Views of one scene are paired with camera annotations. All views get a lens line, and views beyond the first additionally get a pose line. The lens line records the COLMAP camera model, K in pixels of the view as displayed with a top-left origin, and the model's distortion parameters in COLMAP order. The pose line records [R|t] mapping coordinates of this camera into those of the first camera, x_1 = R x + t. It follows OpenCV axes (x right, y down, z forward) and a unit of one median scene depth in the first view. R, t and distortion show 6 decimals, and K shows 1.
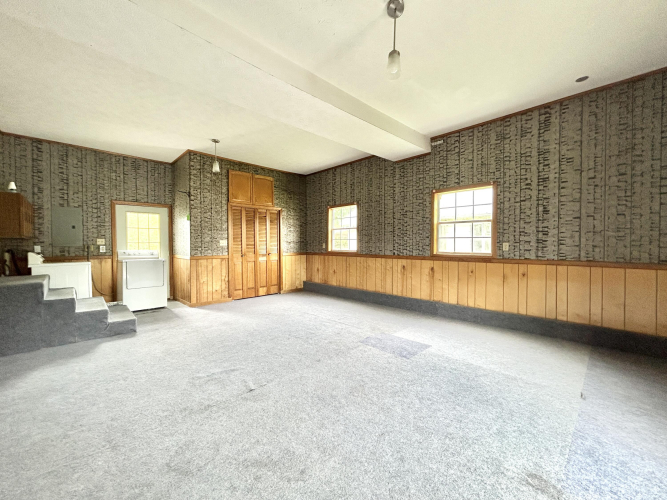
lens RADIAL K [[268.2, 0, 330.1], [0, 268.2, 247.8], [0, 0, 1]] dist [-0.001869, 0.000355]
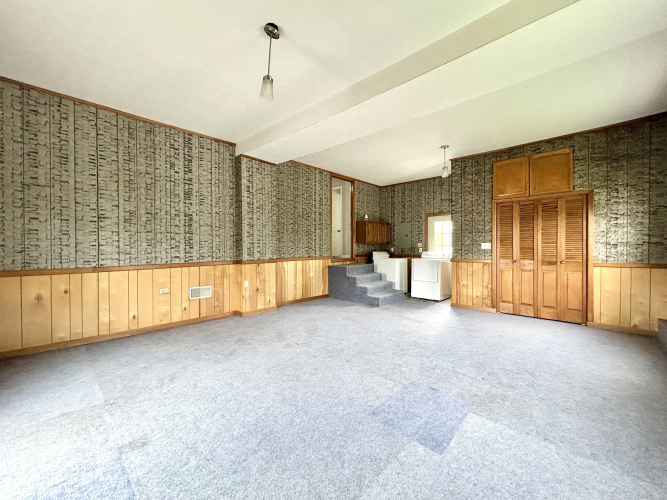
lens RADIAL K [[268.2, 0, 330.1], [0, 268.2, 247.8], [0, 0, 1]] dist [-0.001869, 0.000355]
pose [[0.054437, 0.008429, -0.998482, 0.489964], [-0.011347, 0.999905, 0.007822, -0.012986], [0.998453, 0.010904, 0.054527, 0.431728]]
